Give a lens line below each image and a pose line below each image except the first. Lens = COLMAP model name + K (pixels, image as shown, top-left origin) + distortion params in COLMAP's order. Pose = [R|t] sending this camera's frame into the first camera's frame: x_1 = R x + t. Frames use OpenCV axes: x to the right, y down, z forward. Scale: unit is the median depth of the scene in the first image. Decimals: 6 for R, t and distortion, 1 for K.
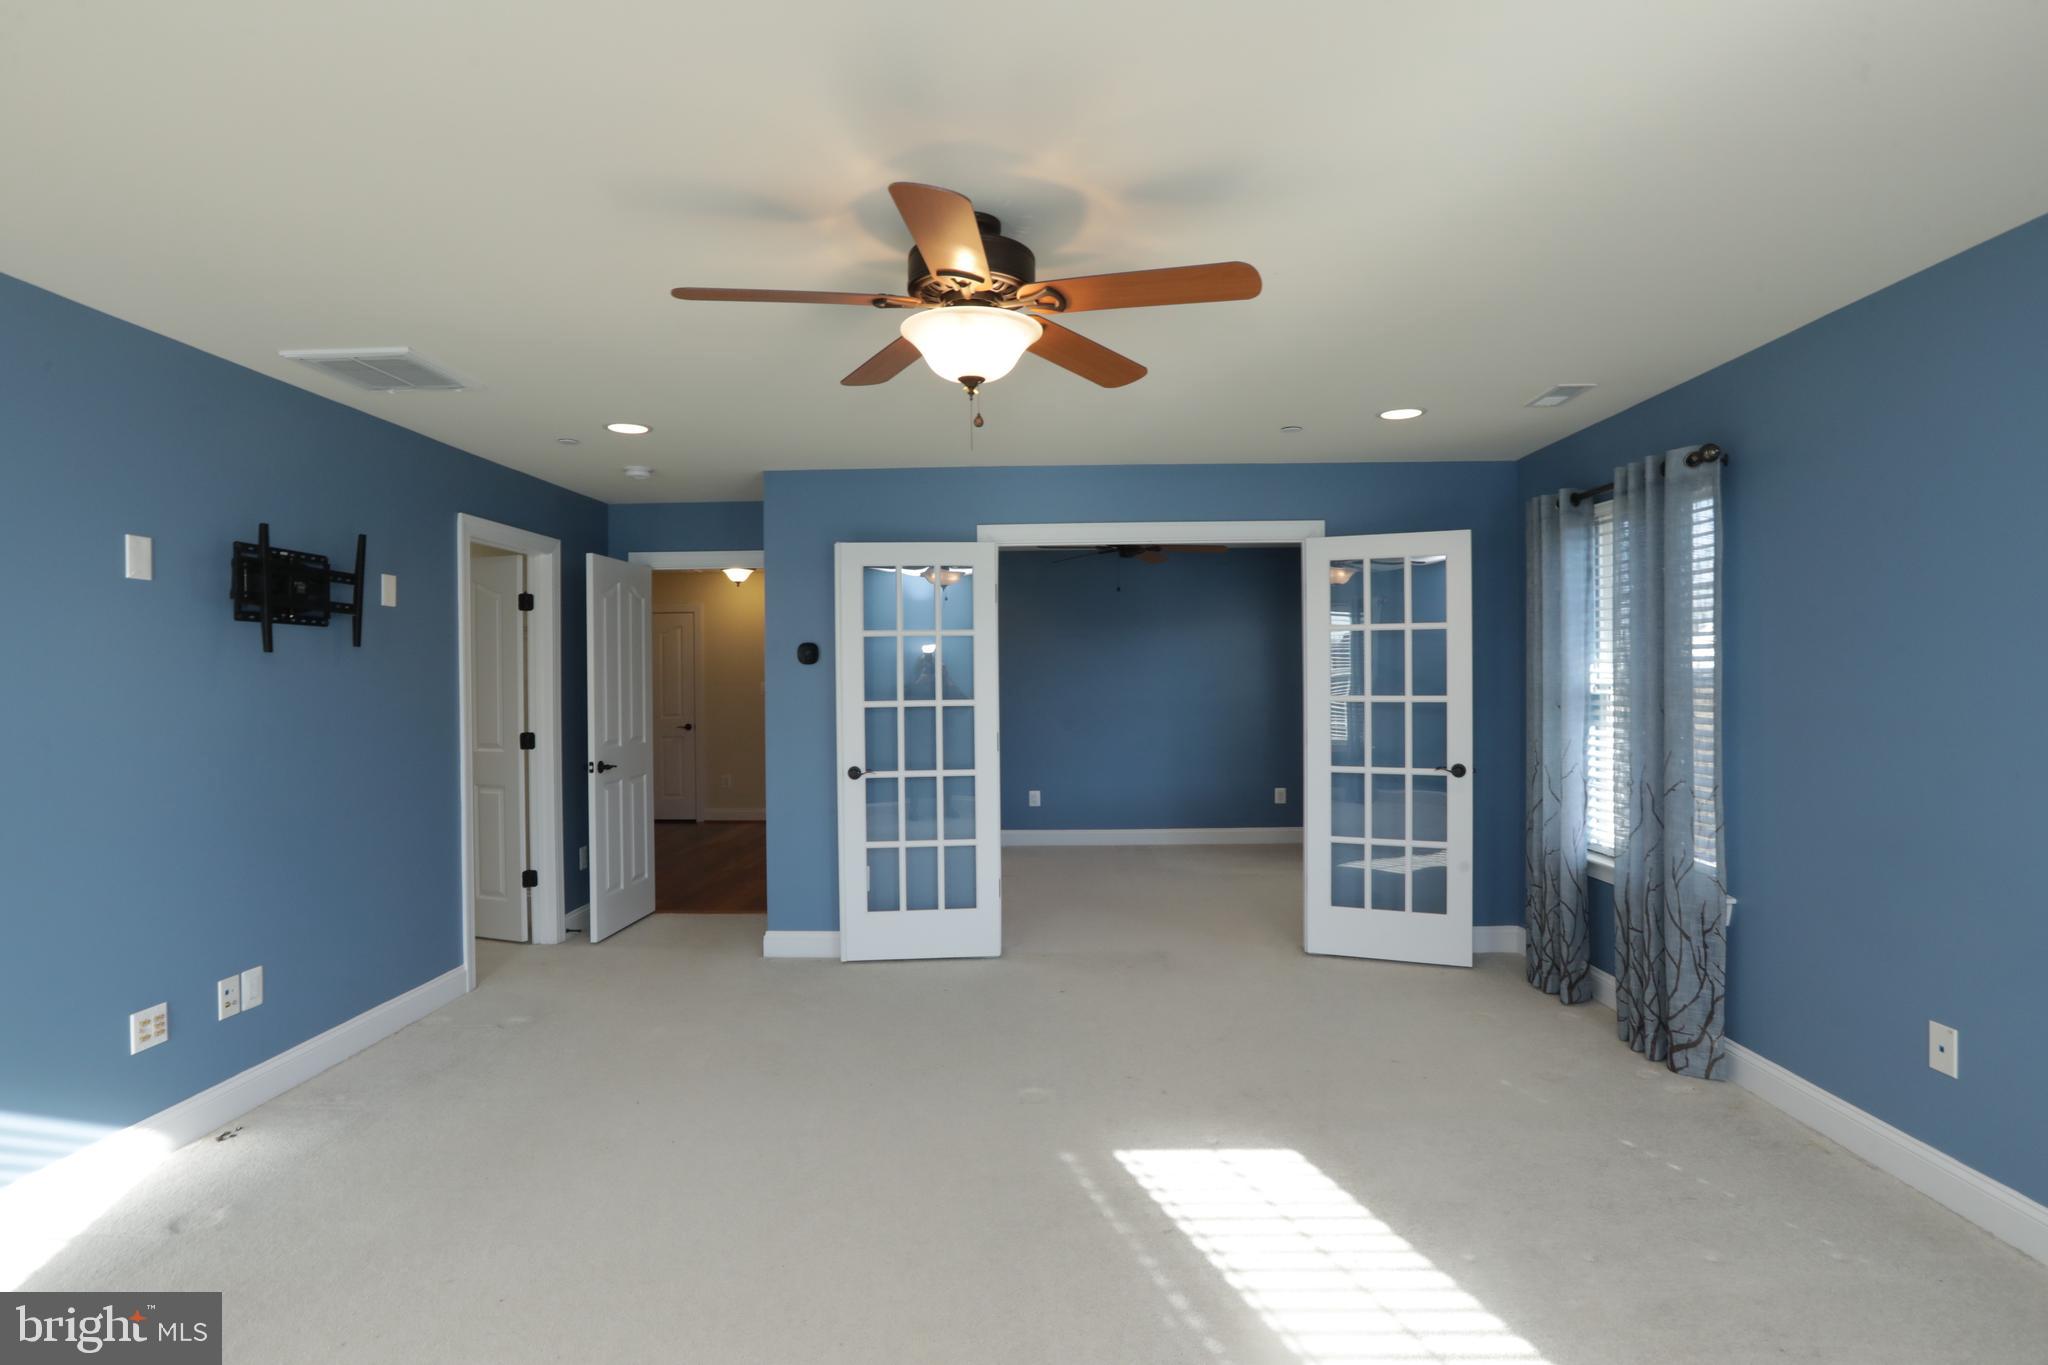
lens RADIAL K [[1069.3, 0, 1031.0], [0, 1069.3, 679.7], [0, 0, 1]] dist [-0.089491, 0.076781]
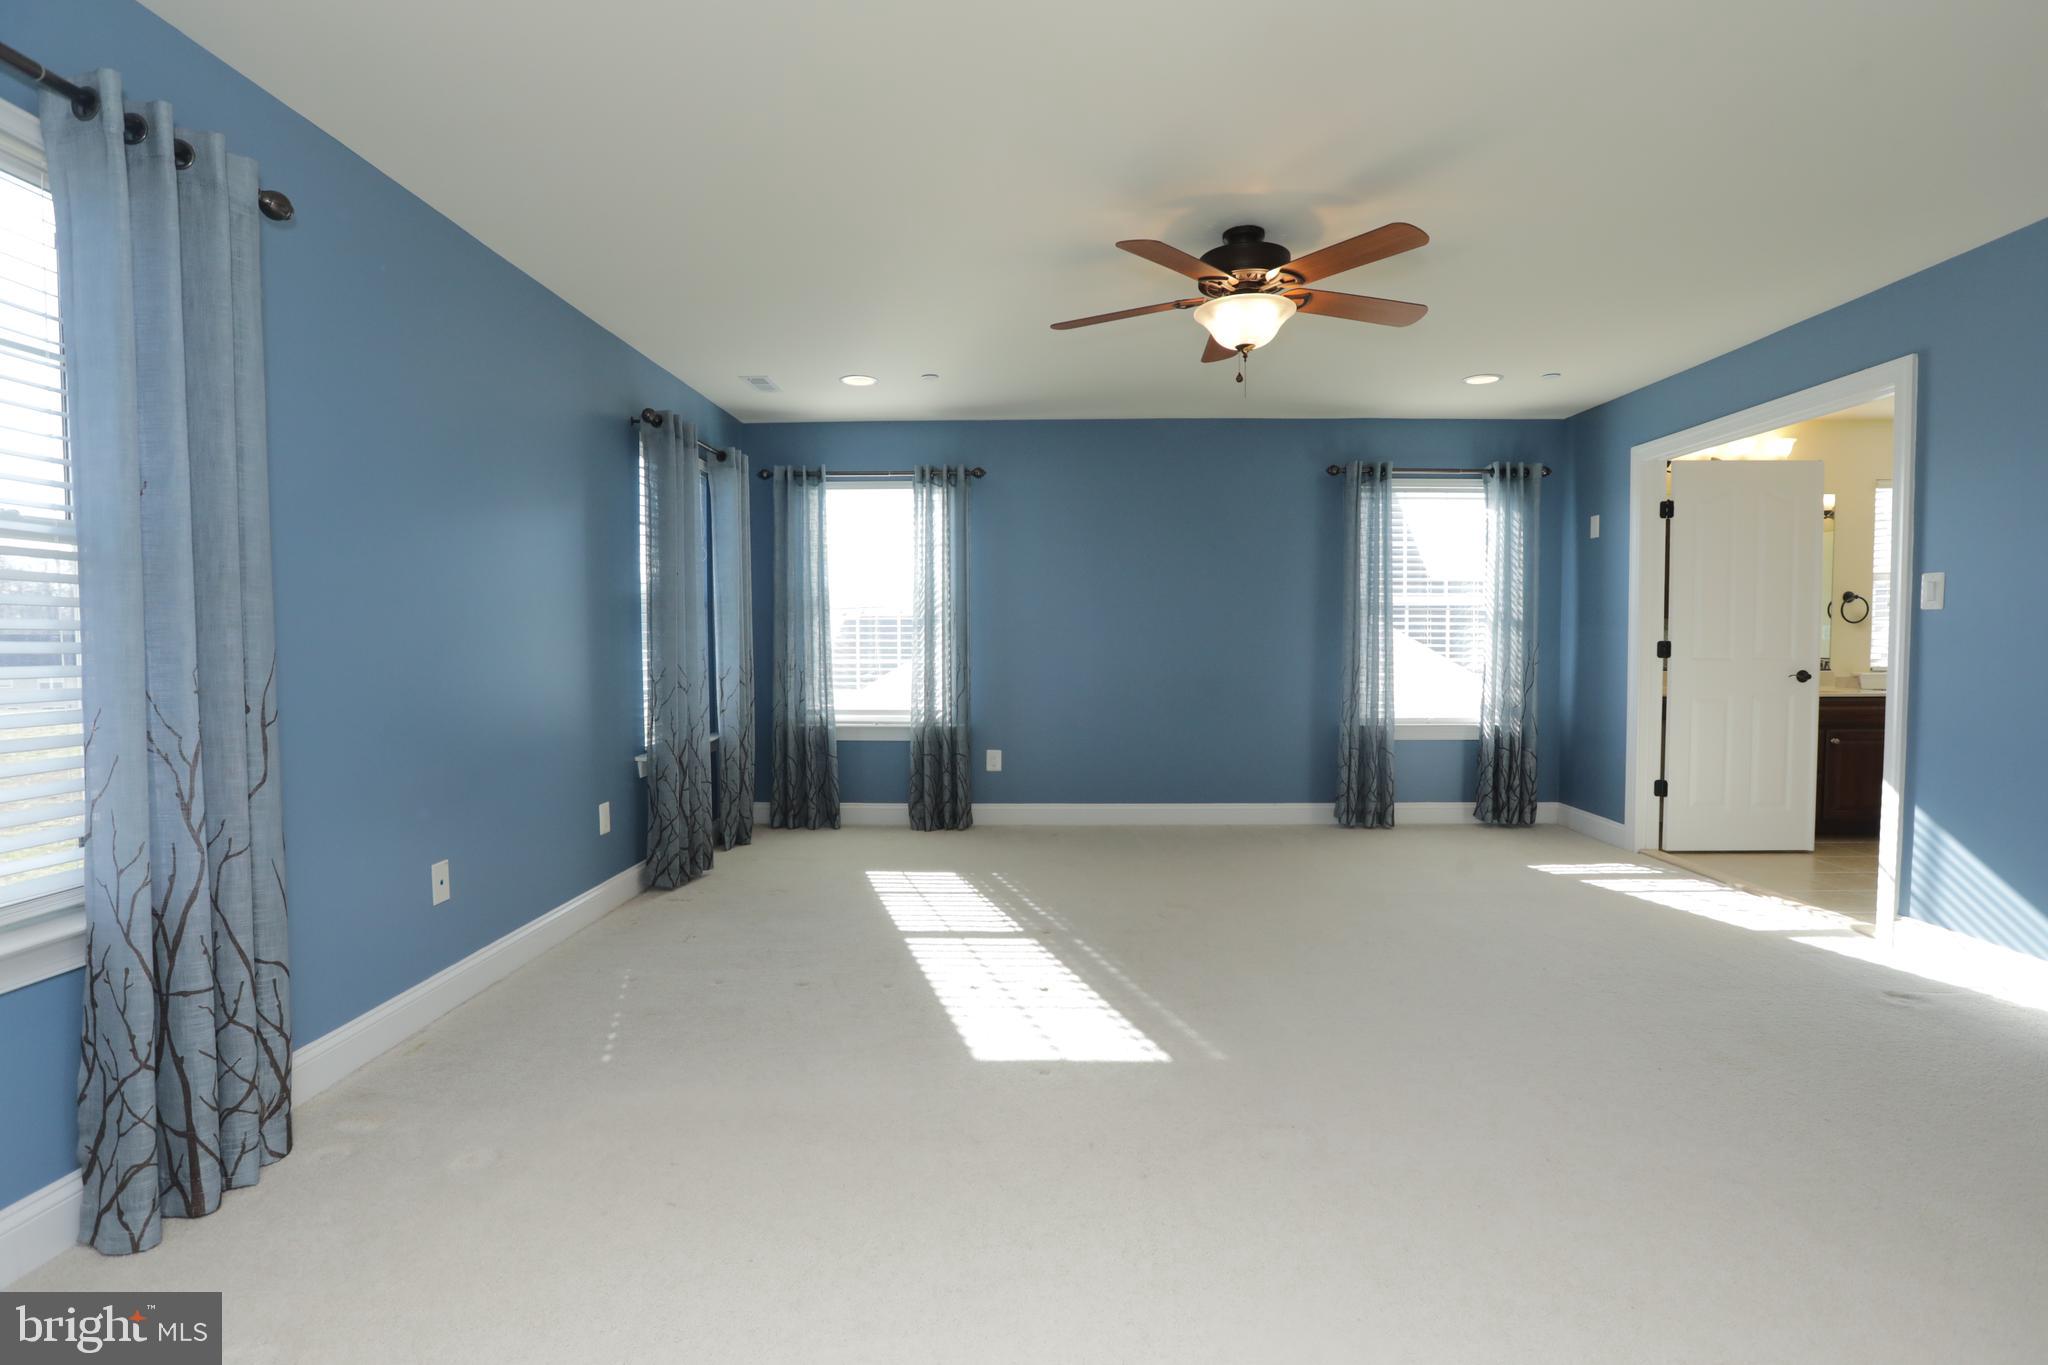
lens RADIAL K [[992.6, 0, 1031.1], [0, 992.6, 687.4], [0, 0, 1]] dist [-0.002150, -0.000468]
pose [[-0.999912, 0.002218, -0.013042, 0.134340], [0.001708, 0.999237, 0.039012, 0.055422], [0.013118, 0.038987, -0.999154, 1.176055]]
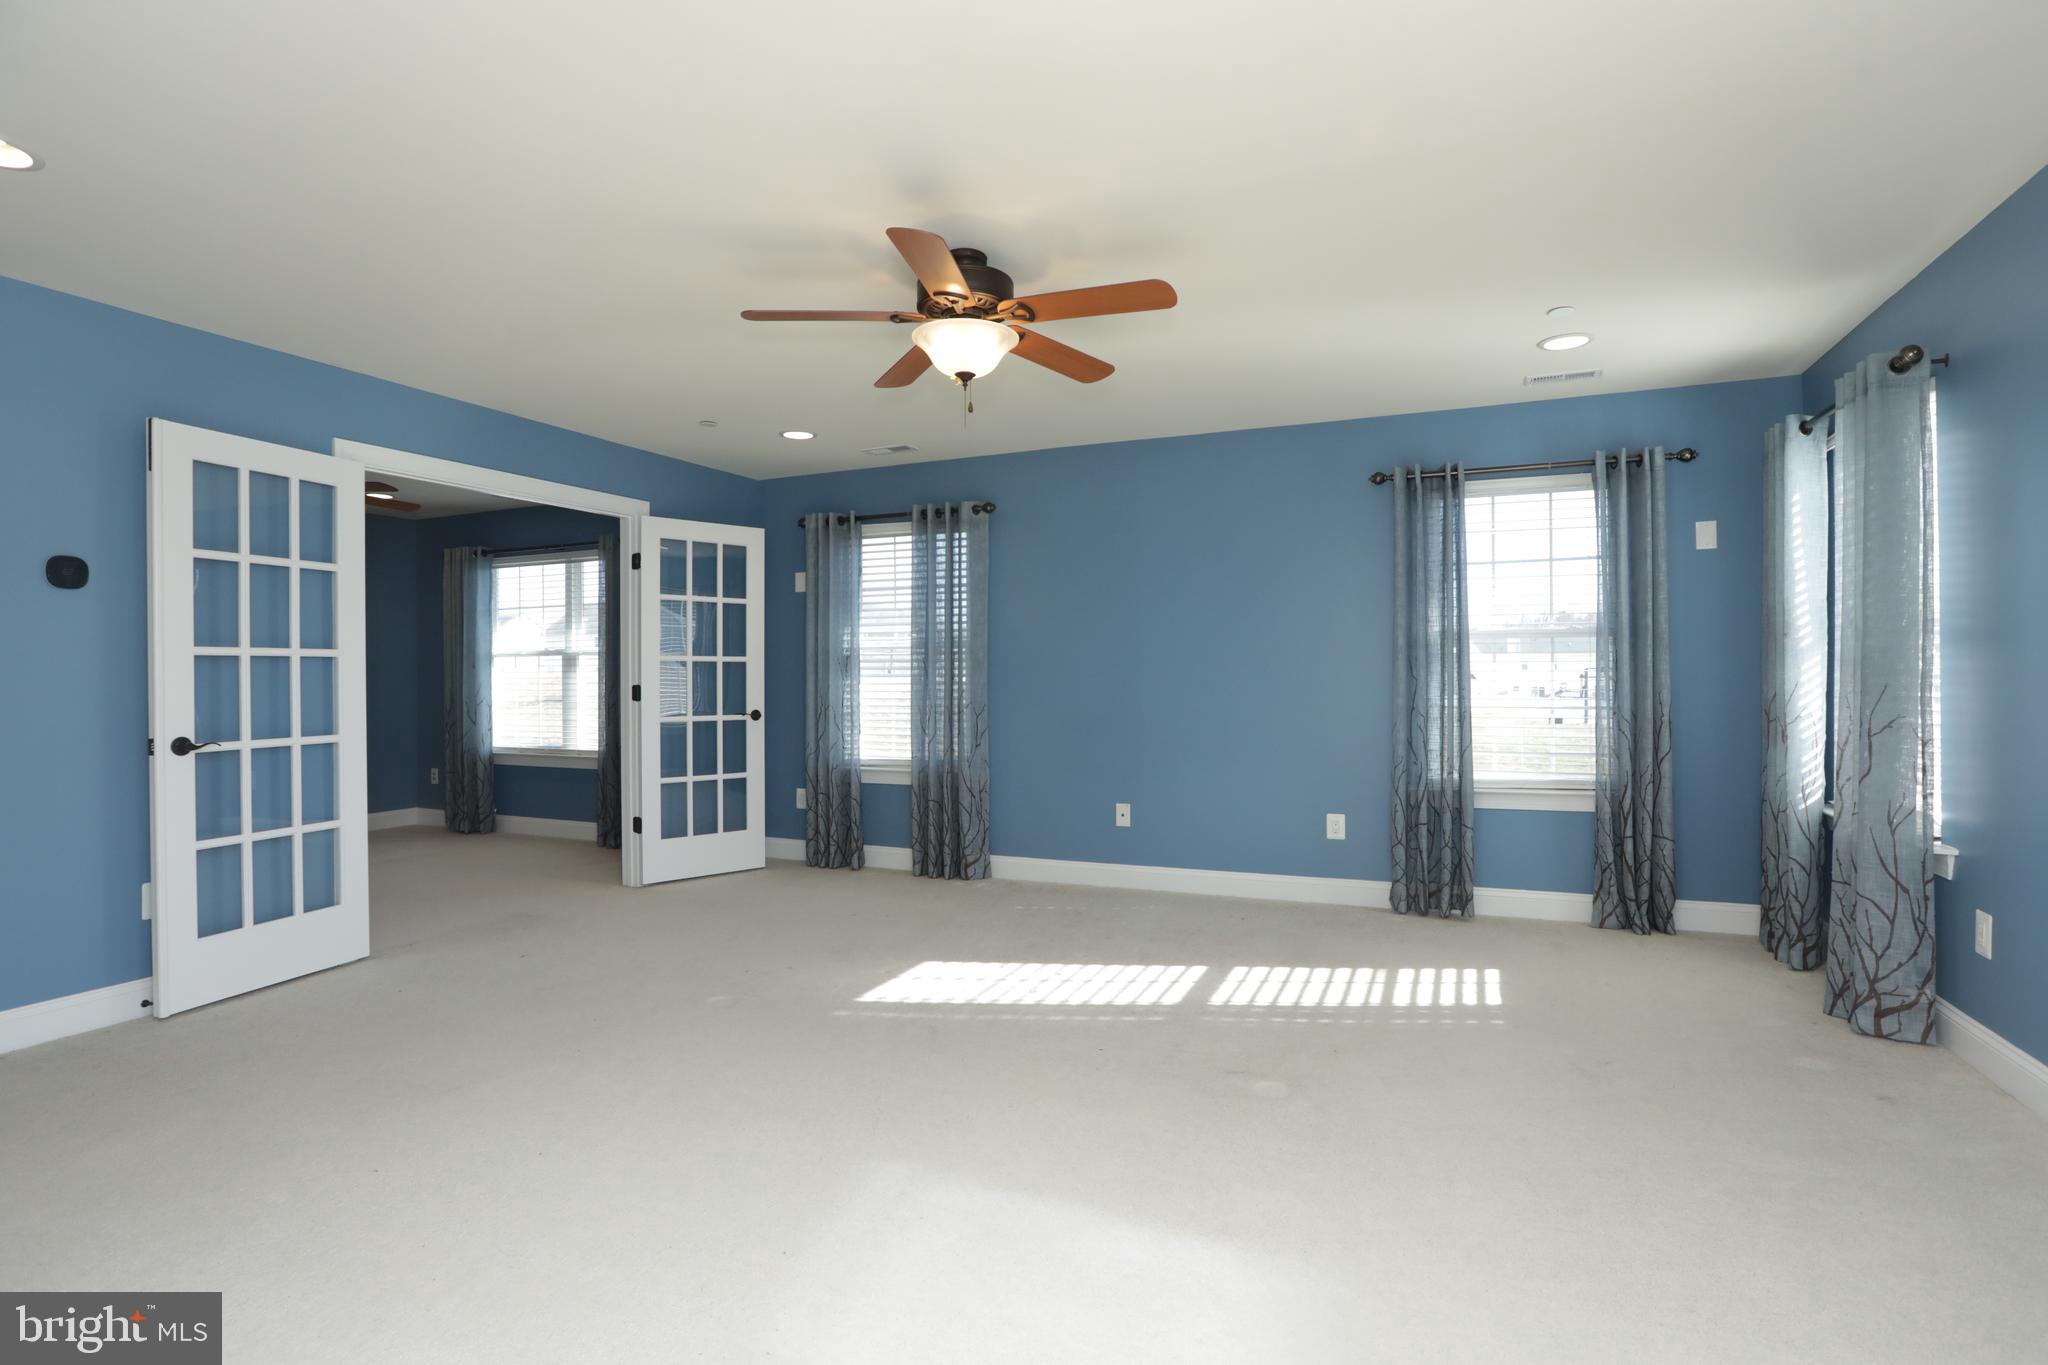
lens RADIAL K [[992.6, 0, 1031.1], [0, 992.6, 687.4], [0, 0, 1]] dist [-0.002150, -0.000468]
pose [[0.382407, -0.004289, 0.923984, -0.580397], [0.005002, 0.999984, 0.002572, 0.050917], [-0.923981, 0.003639, 0.382422, 0.228798]]
